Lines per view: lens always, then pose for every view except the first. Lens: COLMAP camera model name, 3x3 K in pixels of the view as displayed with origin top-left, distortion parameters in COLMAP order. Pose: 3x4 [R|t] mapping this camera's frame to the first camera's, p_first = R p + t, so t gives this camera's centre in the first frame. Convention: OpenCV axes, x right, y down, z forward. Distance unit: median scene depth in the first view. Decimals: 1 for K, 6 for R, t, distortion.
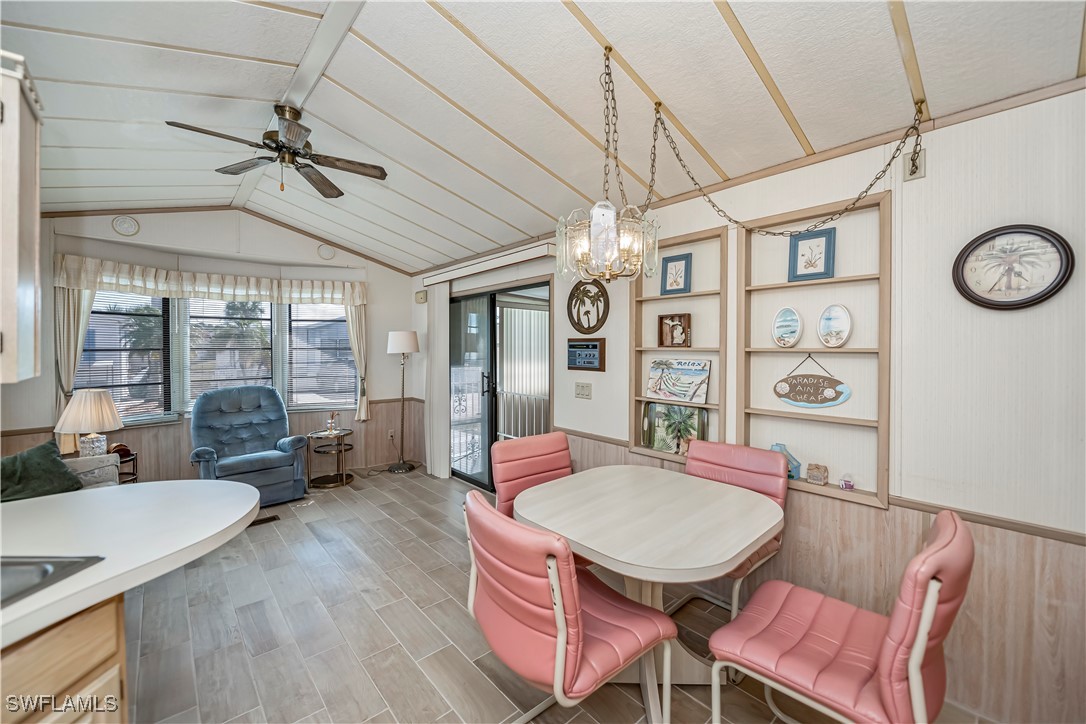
lens RADIAL K [[434.8, 0, 547.2], [0, 434.8, 346.8], [0, 0, 1]] dist [0.000217, -0.002515]
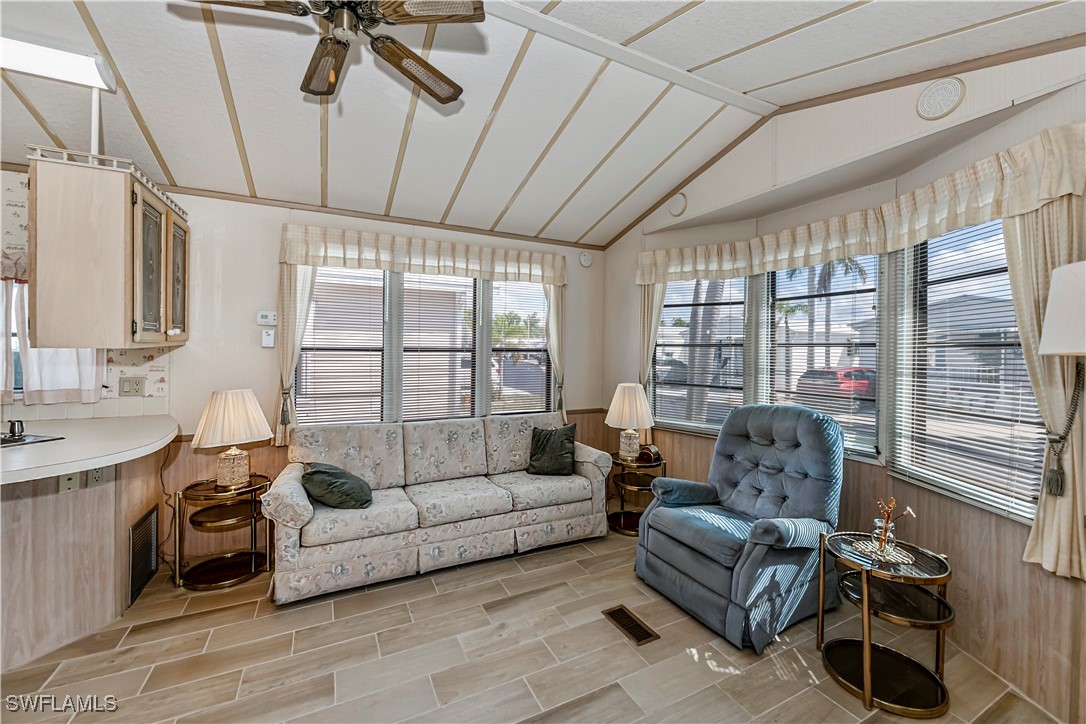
lens RADIAL K [[434.8, 0, 547.2], [0, 434.8, 346.8], [0, 0, 1]] dist [0.000217, -0.002515]
pose [[-0.252132, -0.003604, -0.967686, -0.061280], [-0.006043, 0.999979, -0.002149, 0.021934], [0.967674, 0.005306, -0.252148, 1.434098]]
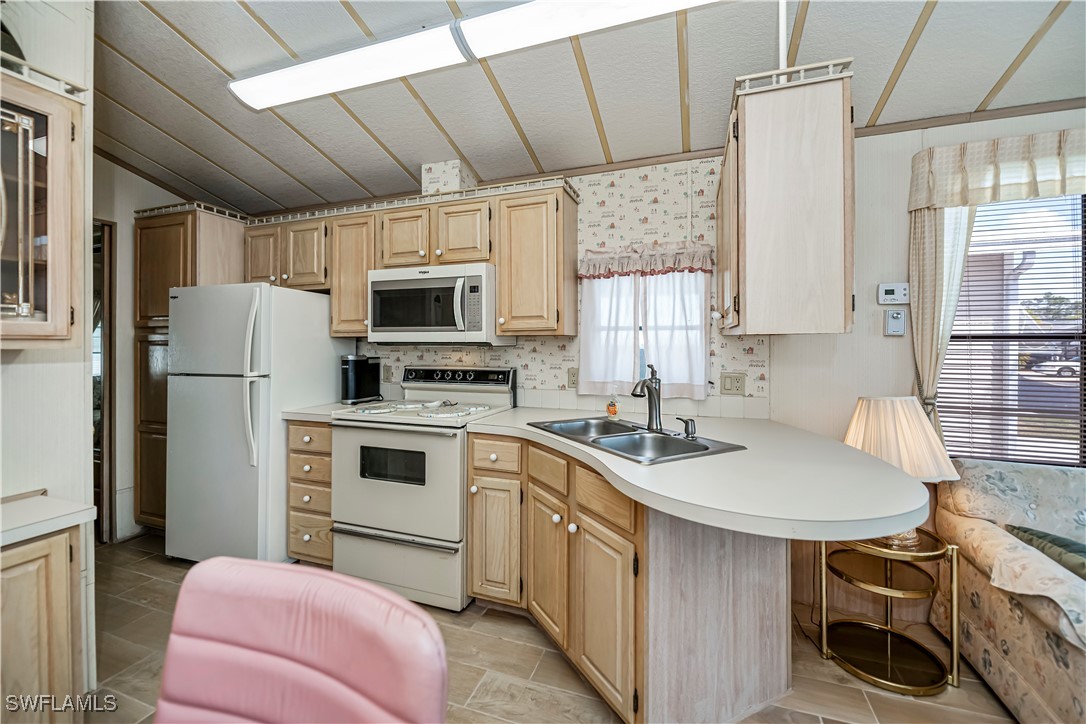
lens RADIAL K [[434.8, 0, 547.2], [0, 434.8, 346.8], [0, 0, 1]] dist [0.000217, -0.002515]
pose [[-0.870412, 0.004927, -0.492299, -0.036569], [0.005190, 0.999986, 0.000832, 0.044324], [0.492297, -0.001831, -0.870426, 0.723415]]
